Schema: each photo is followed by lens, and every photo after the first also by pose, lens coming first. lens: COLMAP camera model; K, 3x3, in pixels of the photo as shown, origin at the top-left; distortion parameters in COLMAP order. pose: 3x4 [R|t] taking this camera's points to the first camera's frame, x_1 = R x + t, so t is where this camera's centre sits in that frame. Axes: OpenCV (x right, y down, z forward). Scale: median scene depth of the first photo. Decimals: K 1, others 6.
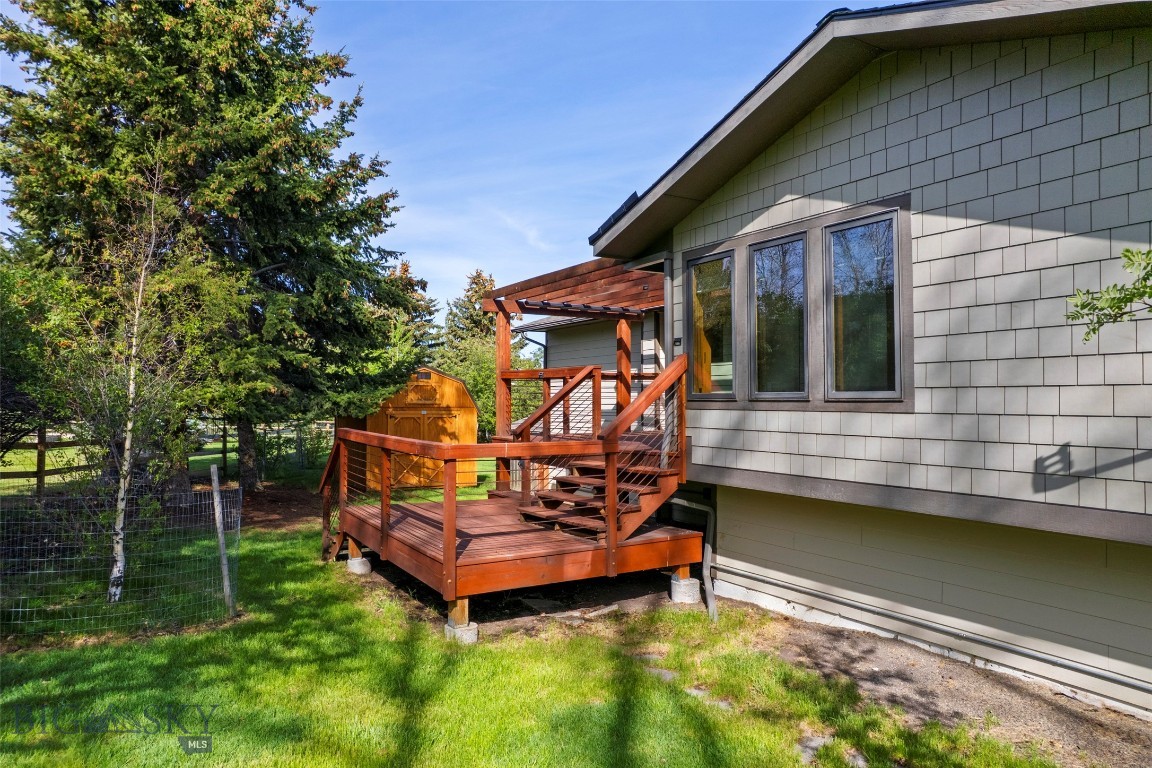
lens RADIAL K [[739.8, 0, 576.0], [0, 739.8, 384.0], [0, 0, 1]] dist [-0.082007, 0.071989]
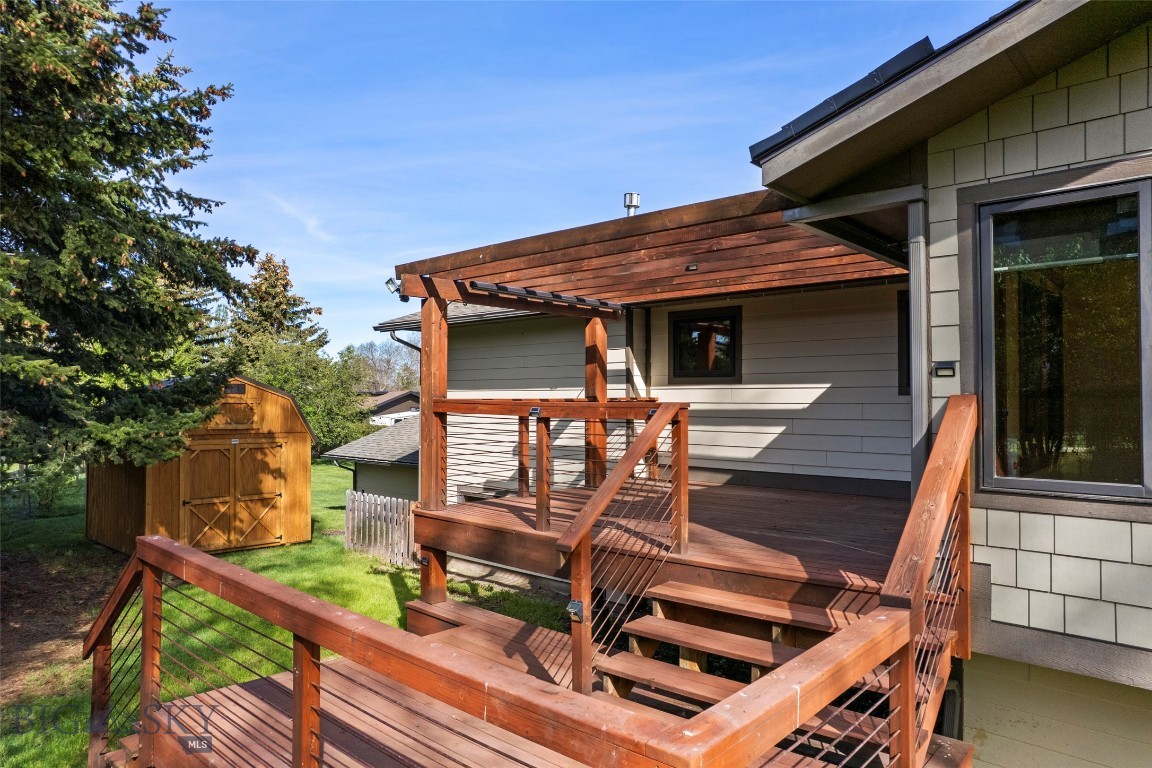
lens RADIAL K [[742.5, 0, 576.0], [0, 742.5, 384.0], [0, 0, 1]] dist [-0.110990, 0.105013]
pose [[0.957083, 0.008049, 0.289704, -0.138778], [-0.008266, 0.999966, -0.000474, -0.026030], [-0.289697, -0.001941, 0.957116, 0.351650]]
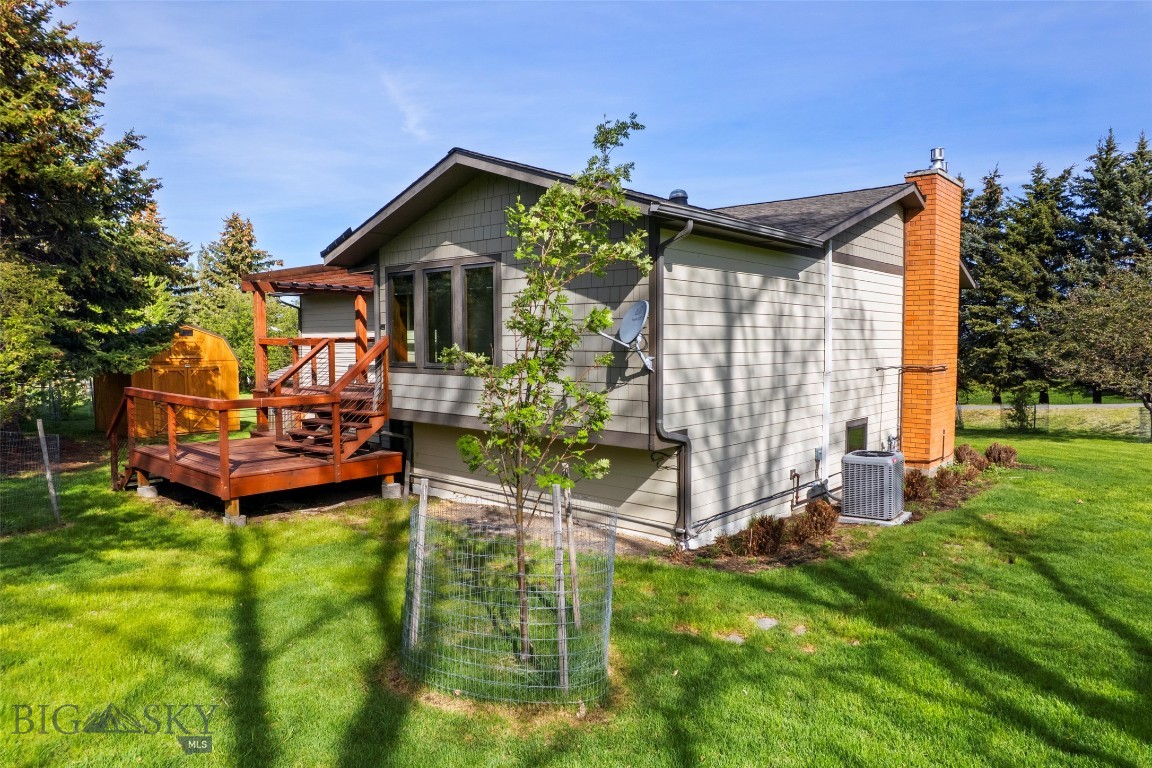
lens RADIAL K [[739.8, 0, 576.0], [0, 739.8, 384.0], [0, 0, 1]] dist [-0.082007, 0.071989]
pose [[0.954600, -0.019681, 0.297238, 0.038609], [-0.005092, 0.996591, 0.082340, -0.038724], [-0.297846, -0.080115, 0.951246, -0.315602]]
